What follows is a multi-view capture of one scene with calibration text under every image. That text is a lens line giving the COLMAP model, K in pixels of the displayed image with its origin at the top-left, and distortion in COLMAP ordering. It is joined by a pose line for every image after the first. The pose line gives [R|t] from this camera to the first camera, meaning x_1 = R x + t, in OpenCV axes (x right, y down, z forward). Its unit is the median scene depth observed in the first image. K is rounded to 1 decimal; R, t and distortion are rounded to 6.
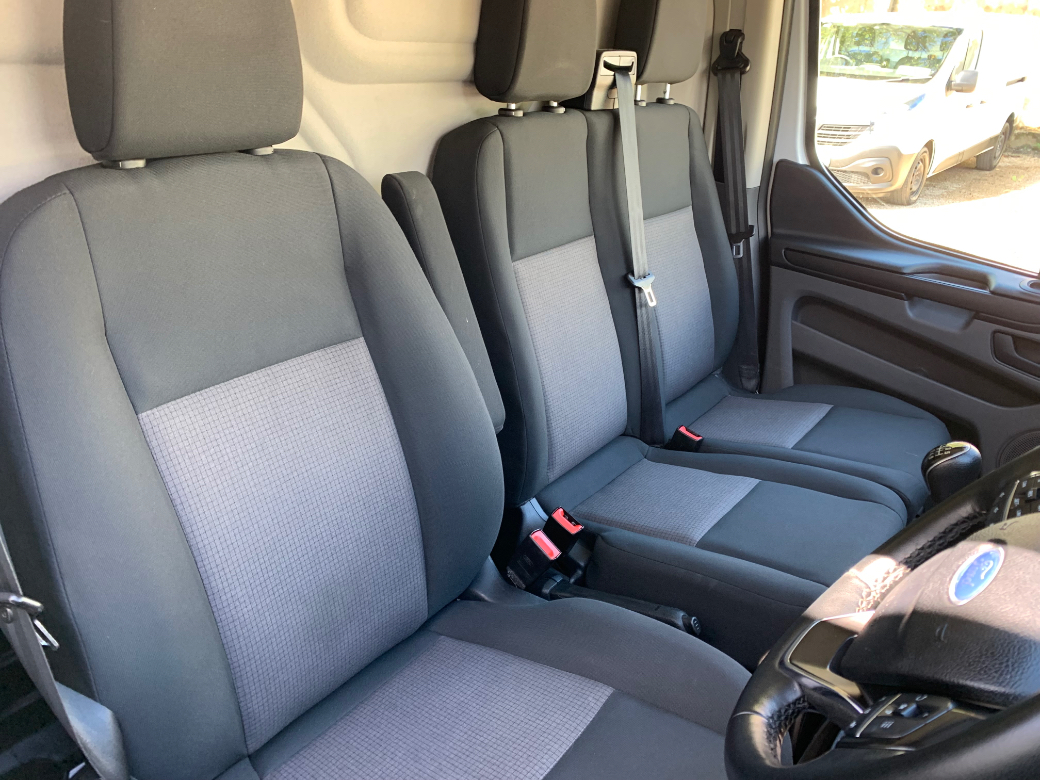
lens RADIAL K [[794.0, 0, 514.9], [0, 794.0, 388.4], [0, 0, 1]] dist [0.018301, -0.015251]
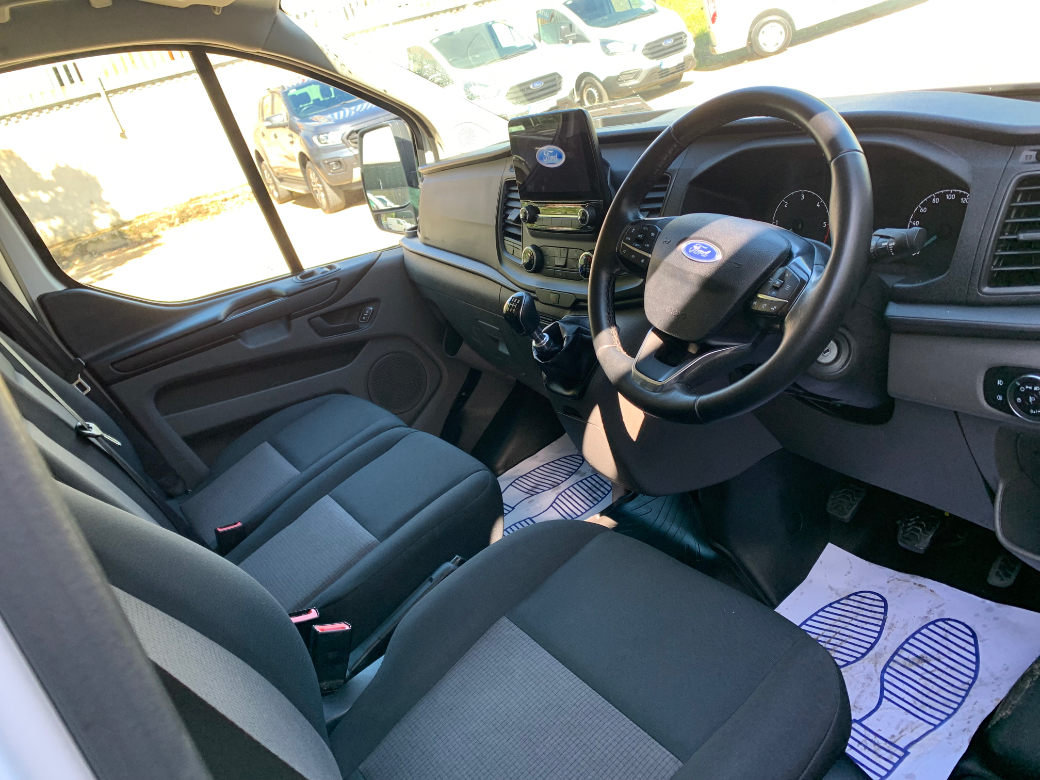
lens RADIAL K [[794.0, 0, 514.9], [0, 794.0, 388.4], [0, 0, 1]] dist [0.018301, -0.015251]
pose [[0.297679, -0.499310, 0.813681, -0.375658], [0.628776, 0.743884, 0.226447, -0.069002], [-0.718351, 0.444214, 0.535393, 0.134075]]
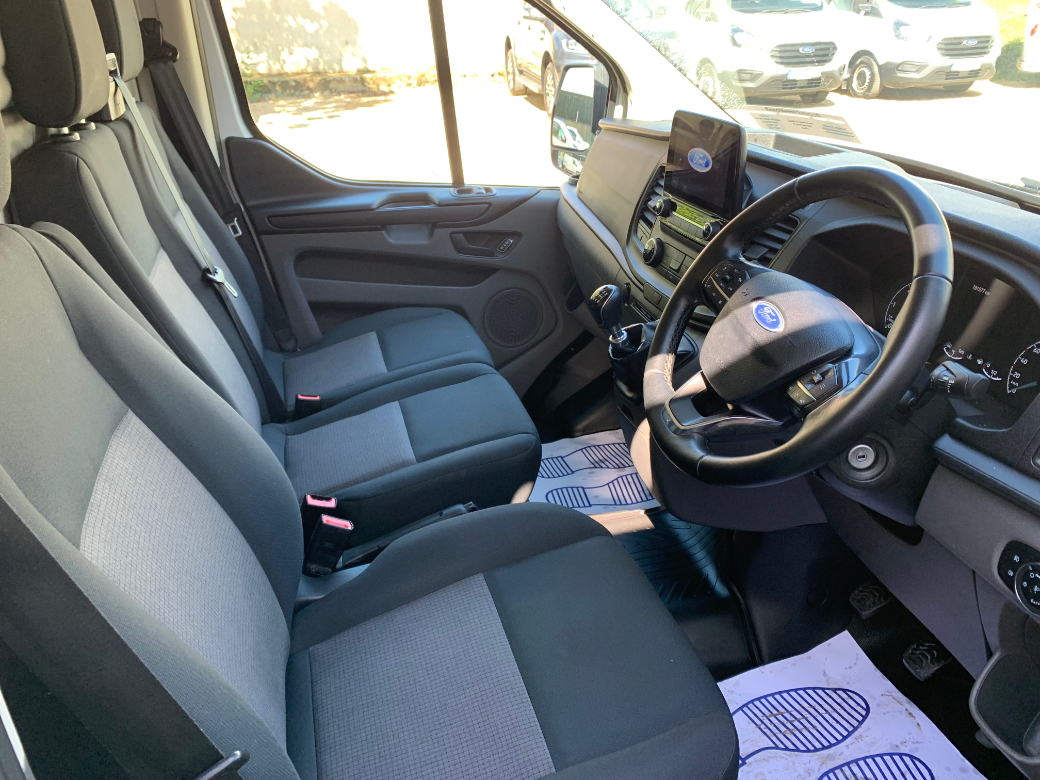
lens RADIAL K [[793.7, 0, 515.8], [0, 793.7, 390.5], [0, 0, 1]] dist [0.046825, -0.066799]
pose [[0.604696, -0.407648, 0.684227, -0.331777], [0.378363, 0.902989, 0.203598, -0.062468], [-0.700846, 0.135771, 0.700273, 0.039983]]
